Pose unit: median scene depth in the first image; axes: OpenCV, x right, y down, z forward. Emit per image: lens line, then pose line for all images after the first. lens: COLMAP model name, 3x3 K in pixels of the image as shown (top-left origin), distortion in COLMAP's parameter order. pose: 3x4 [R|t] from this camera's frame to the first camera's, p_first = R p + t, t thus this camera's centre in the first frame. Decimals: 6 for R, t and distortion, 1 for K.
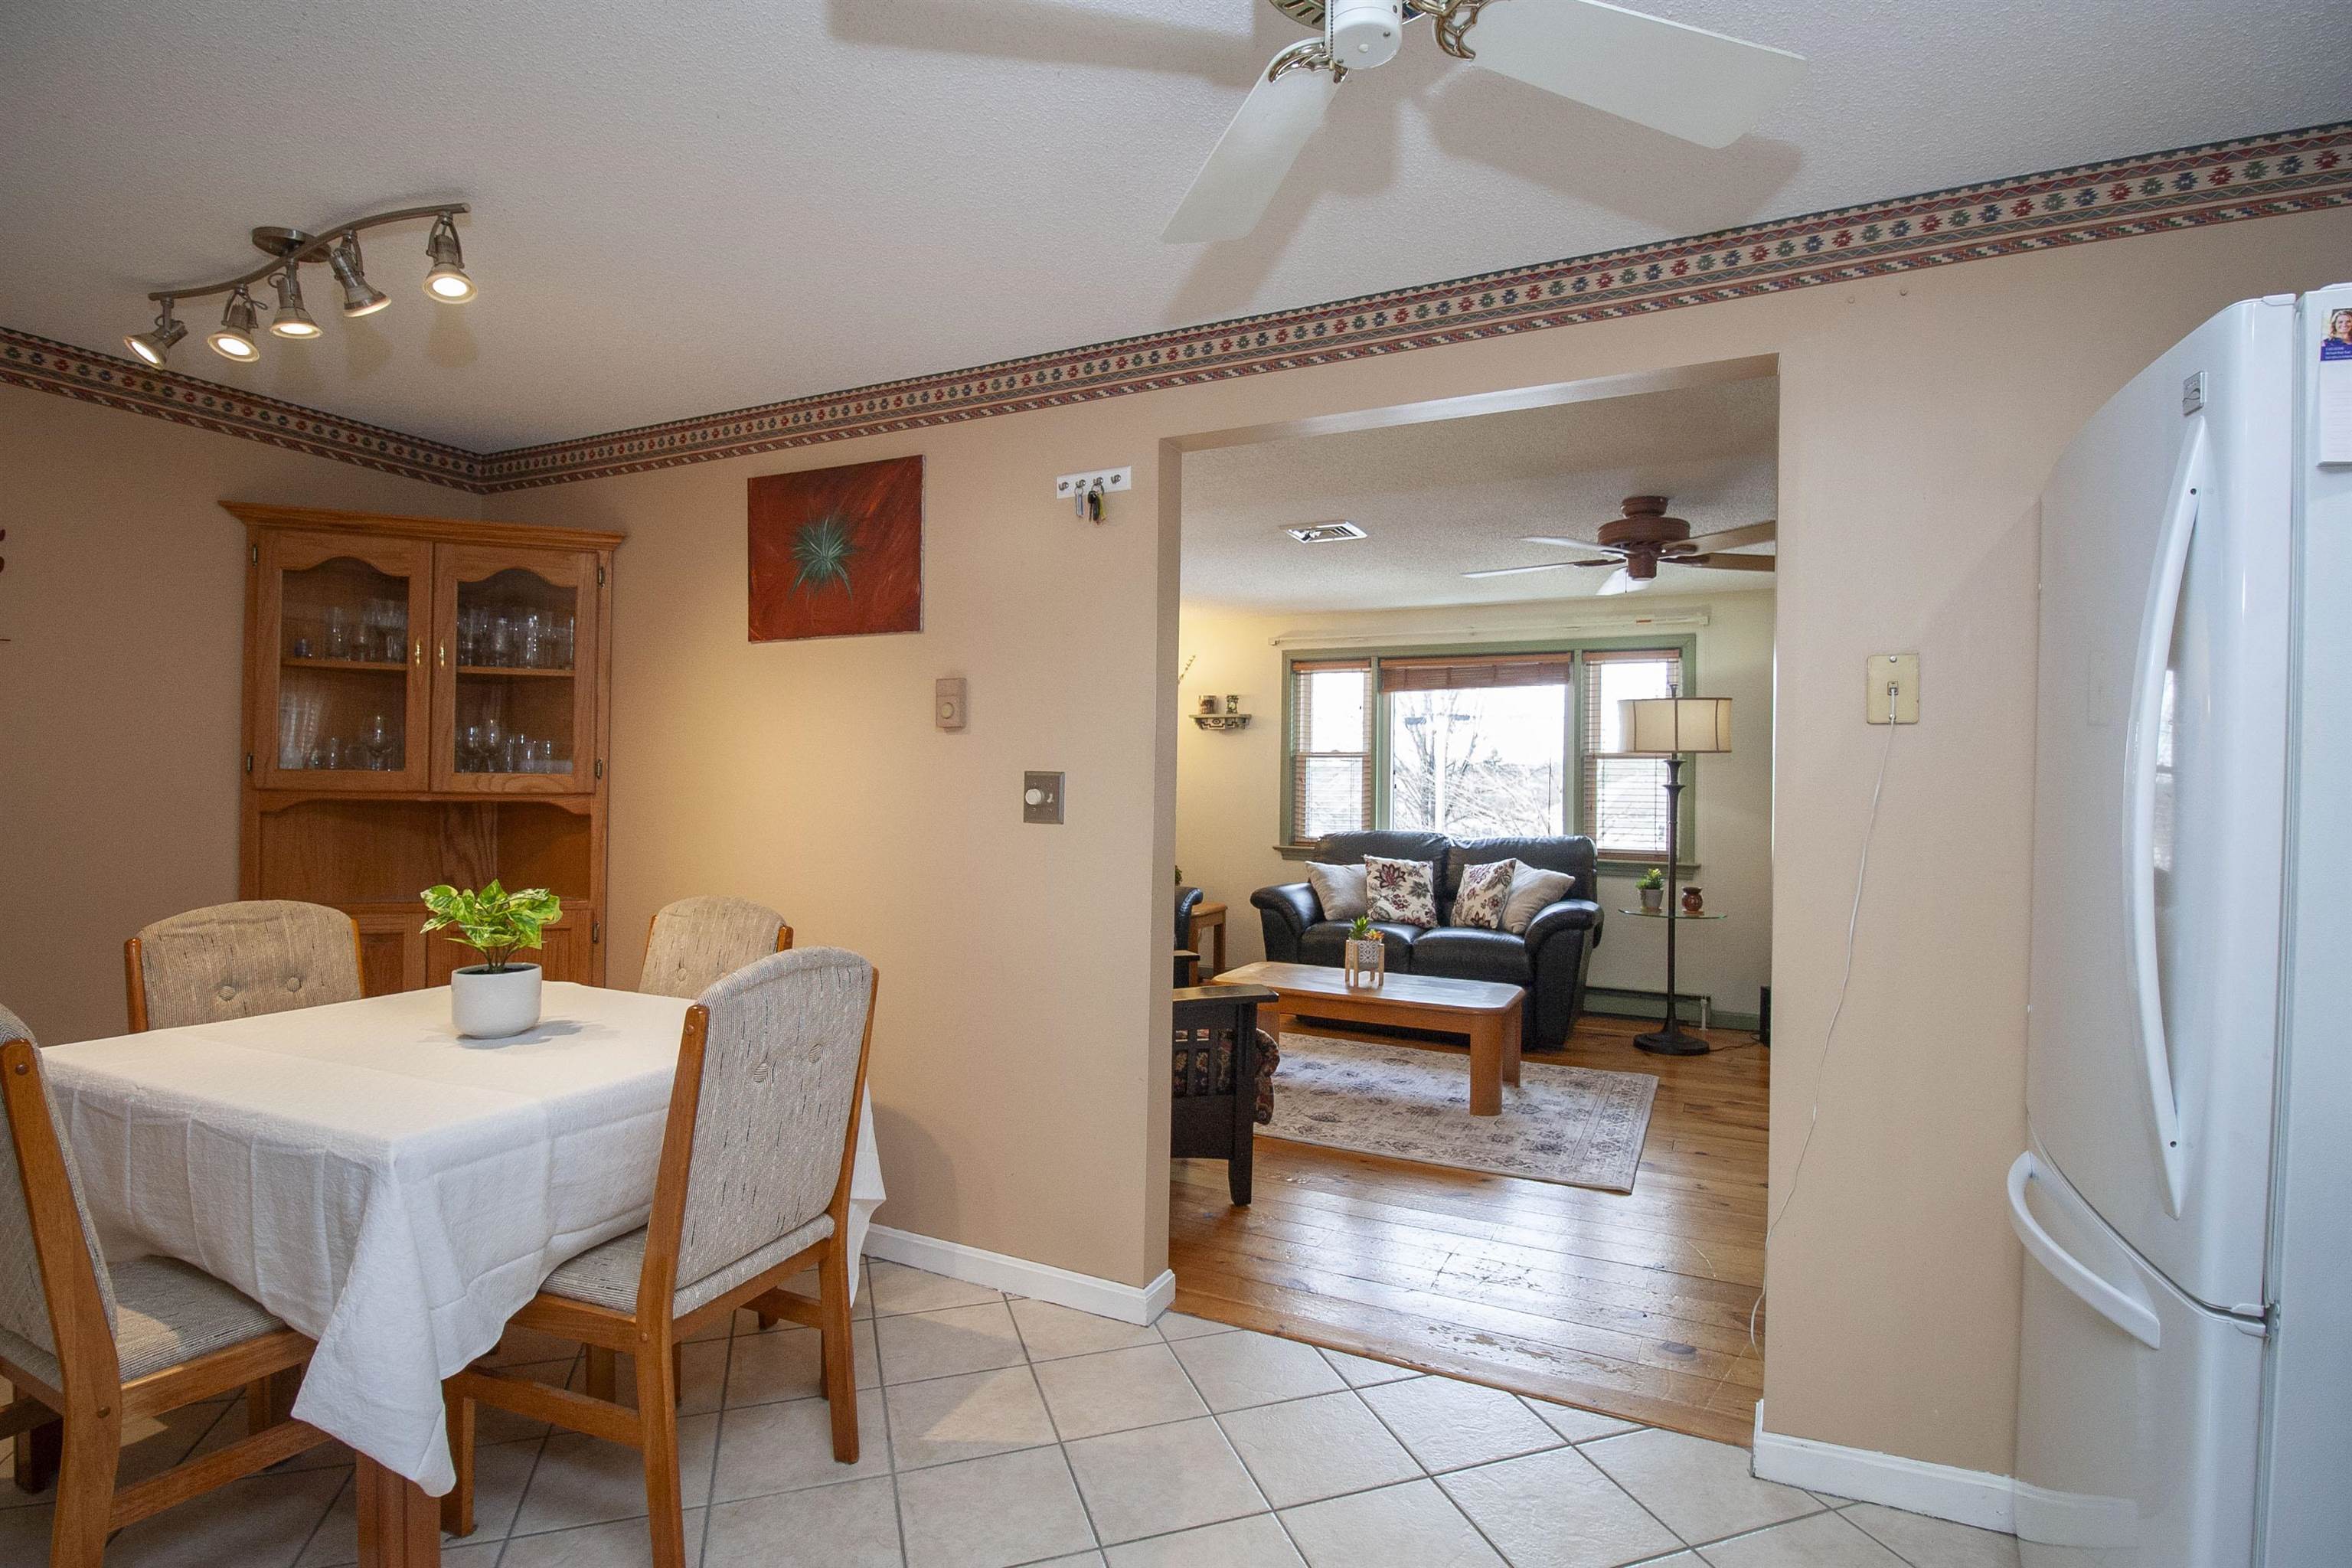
lens RADIAL K [[1119.8, 0, 1176.0], [0, 1119.8, 784.0], [0, 0, 1]] dist [0.003350, 0.000727]
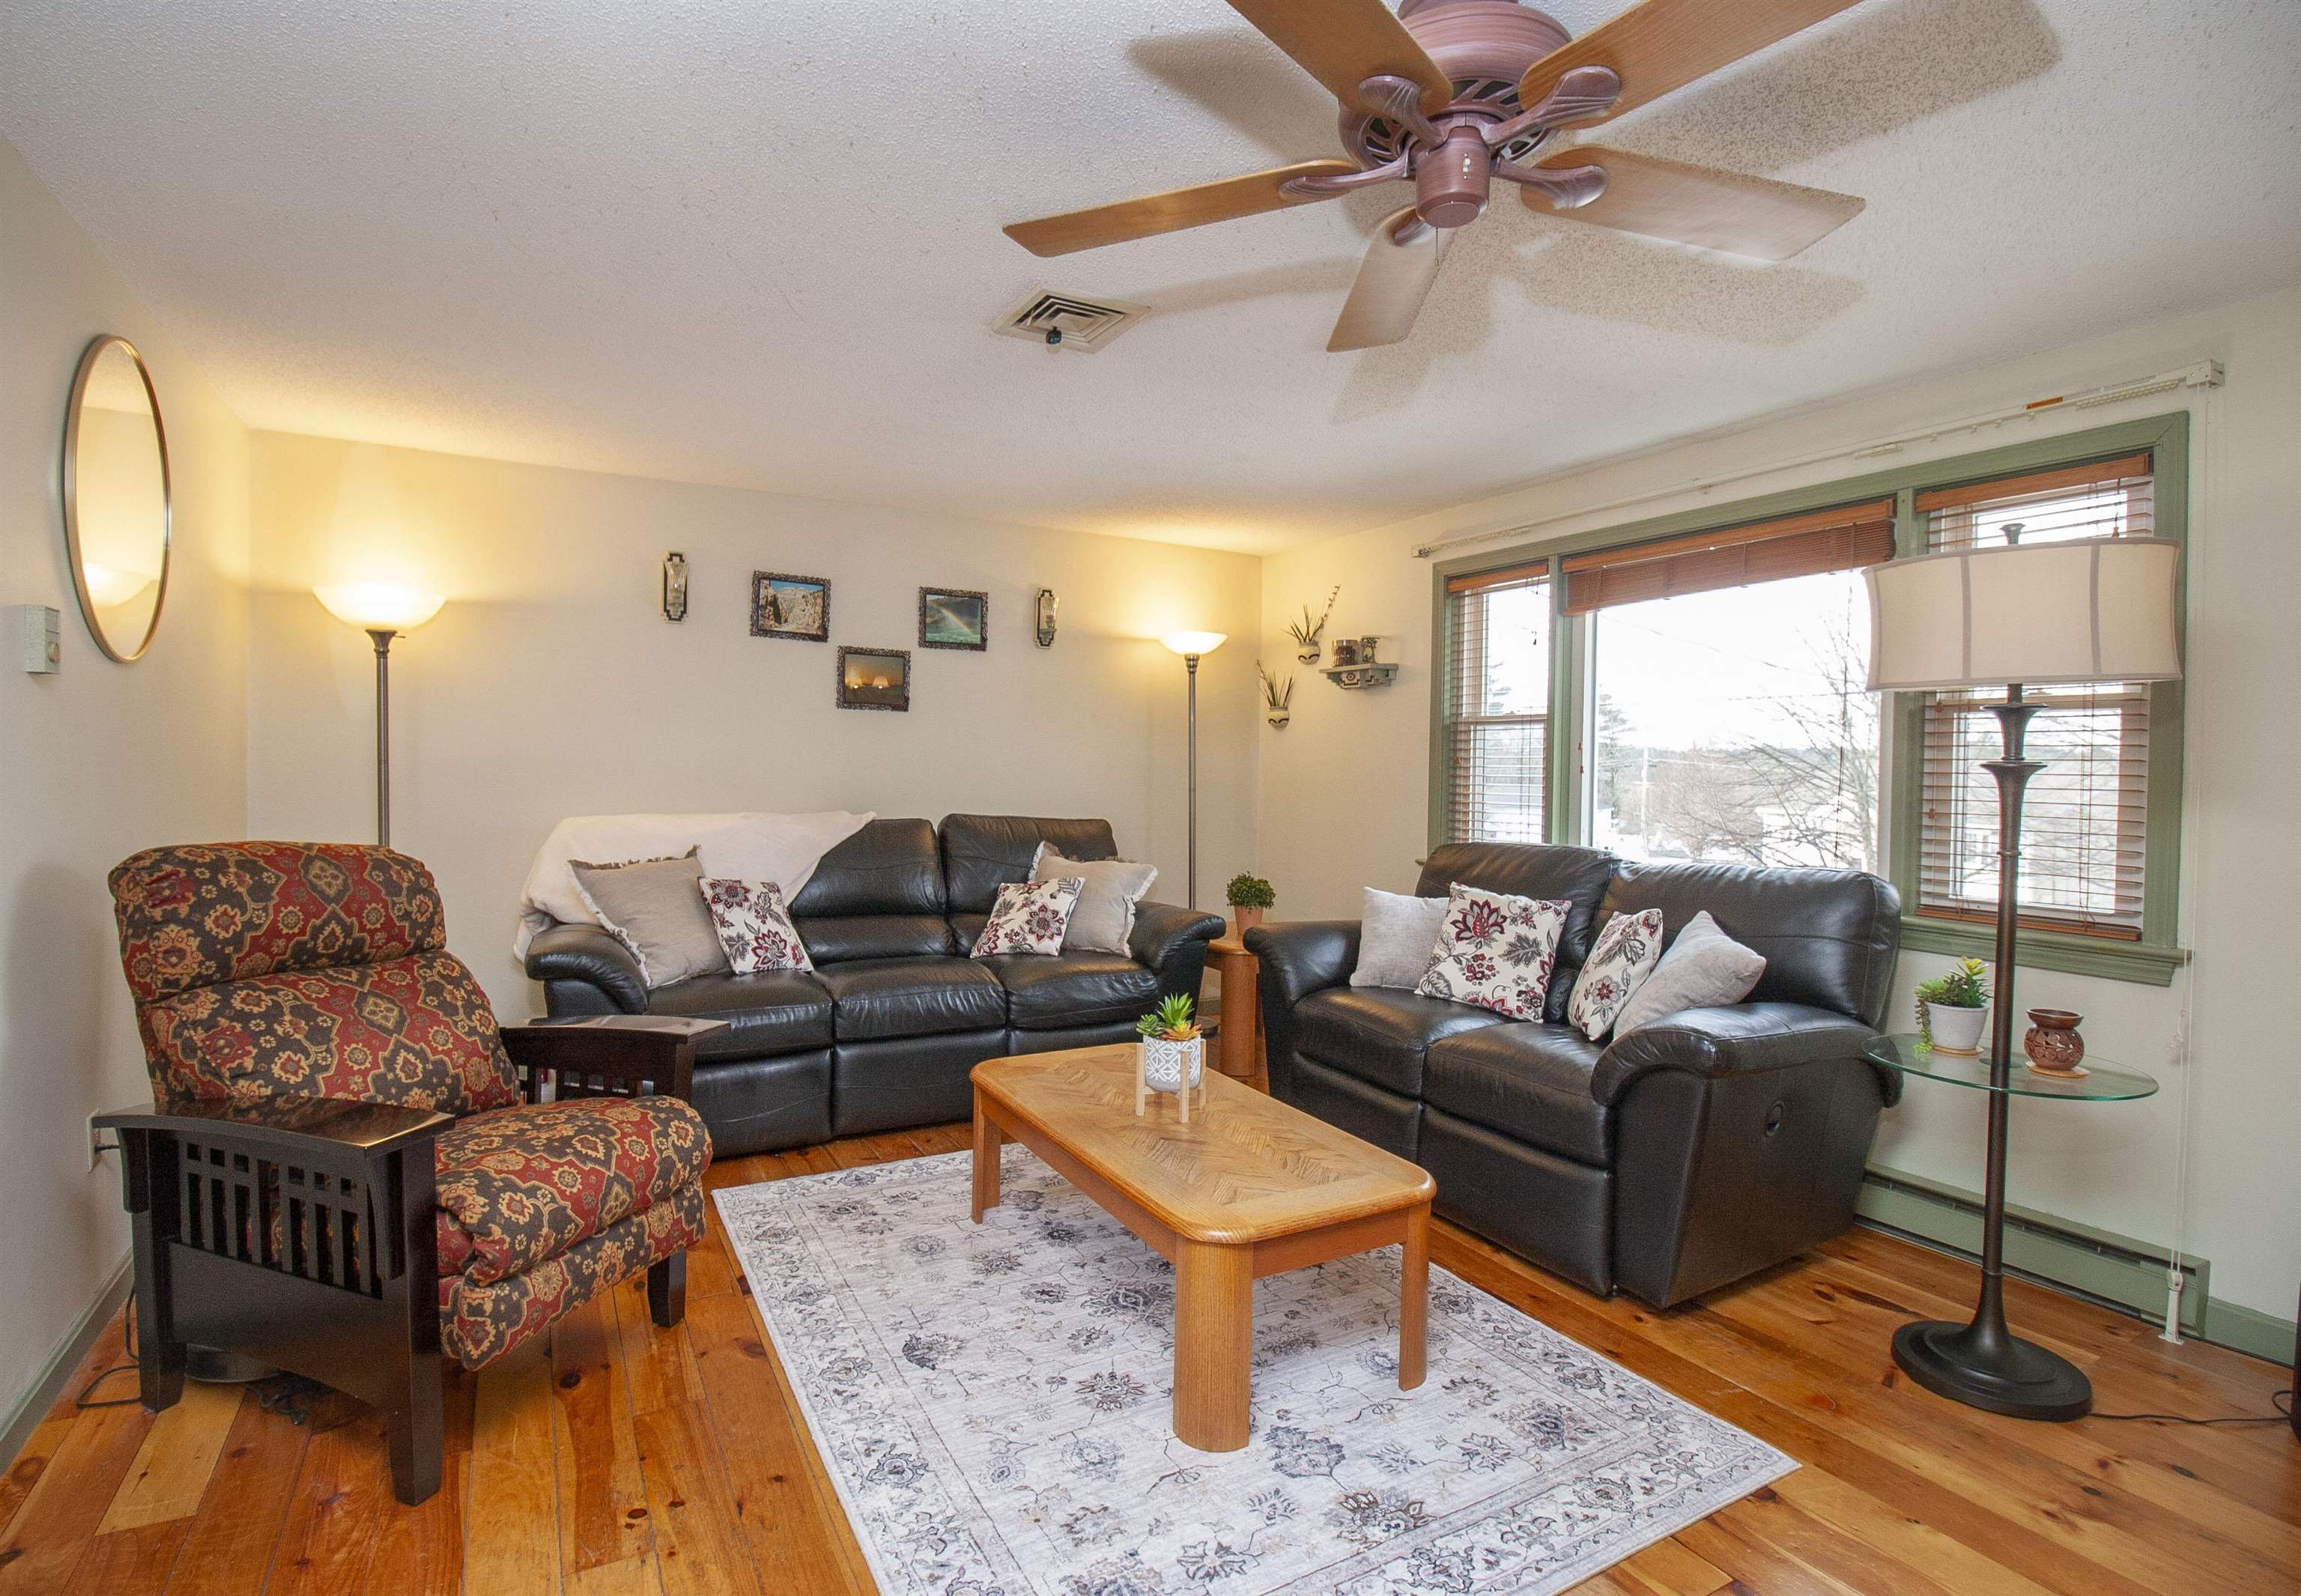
lens RADIAL K [[1095.6, 0, 1143.5], [0, 1095.6, 801.5], [0, 0, 1]] dist [-0.016269, -0.000388]
pose [[0.831121, 0.024342, -0.555559, 0.357368], [-0.017246, 0.999689, 0.018001, 0.012882], [0.555824, -0.005380, 0.831282, 0.431341]]
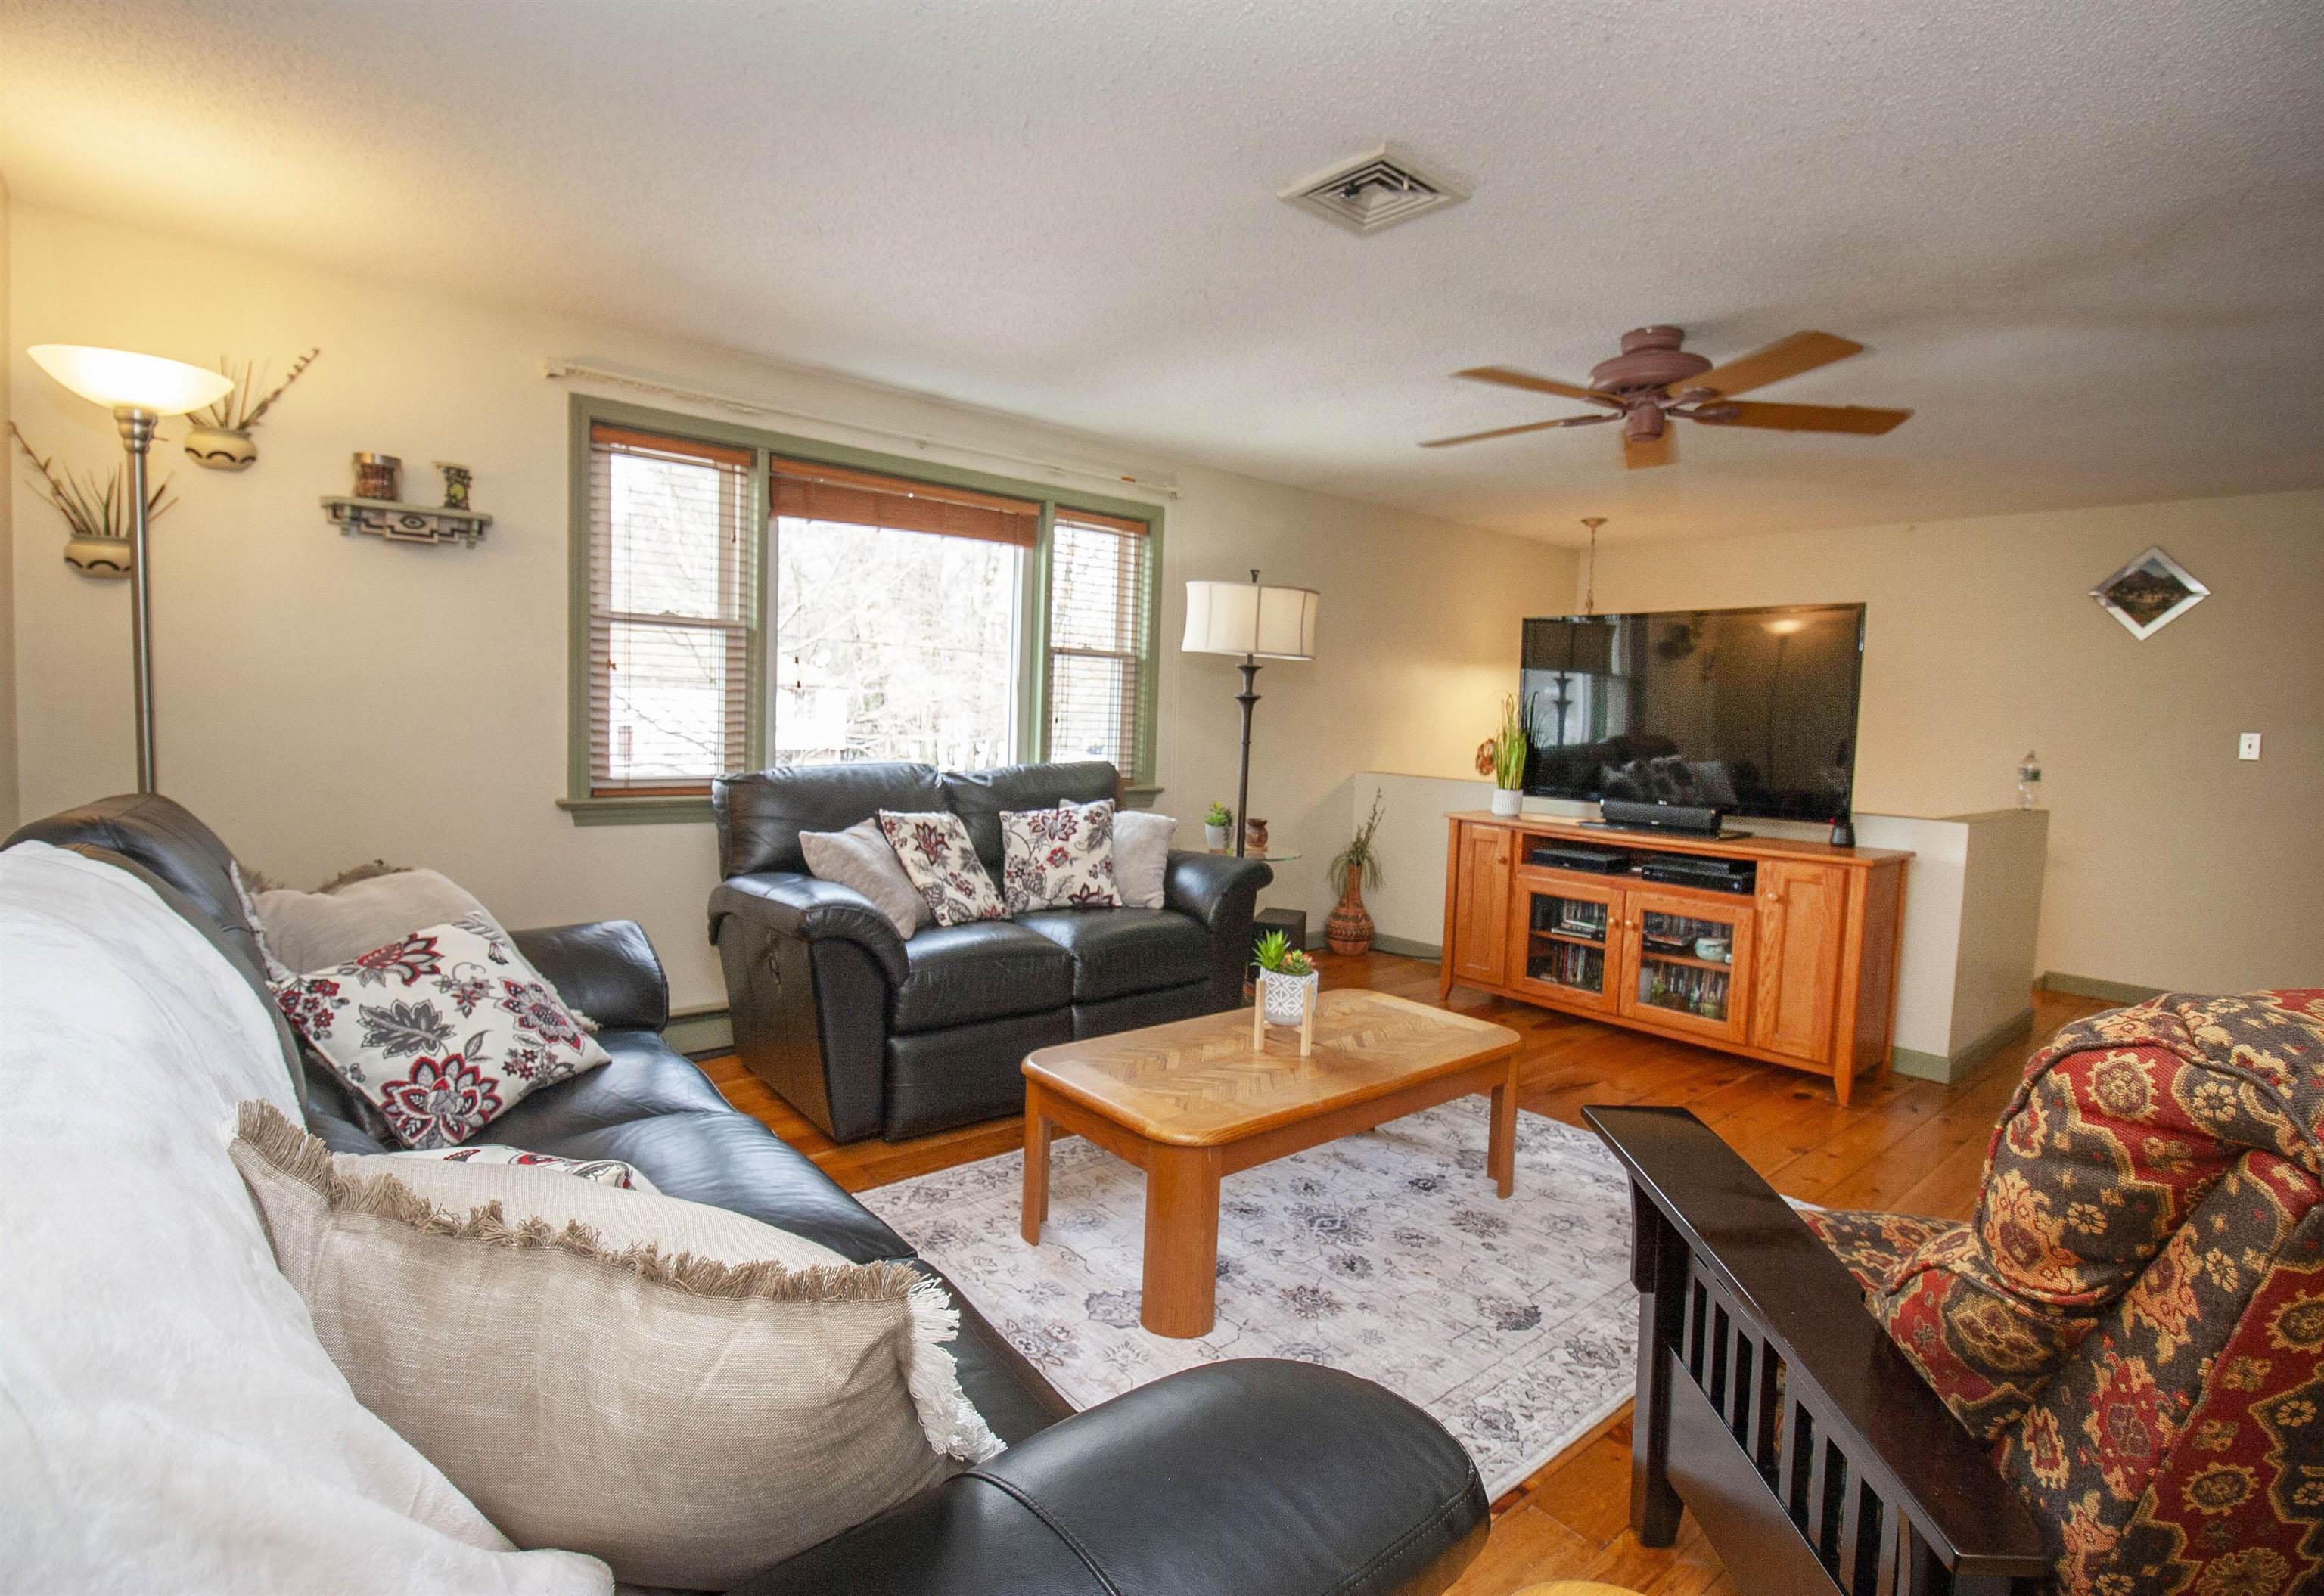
lens RADIAL K [[1101.6, 0, 1126.9], [0, 1101.6, 779.3], [0, 0, 1]] dist [-0.000158, 0.000182]
pose [[0.401649, -0.054569, 0.914167, -0.282826], [-0.020884, 0.997418, 0.068715, 0.008363], [-0.915556, -0.046691, 0.399472, 0.678549]]
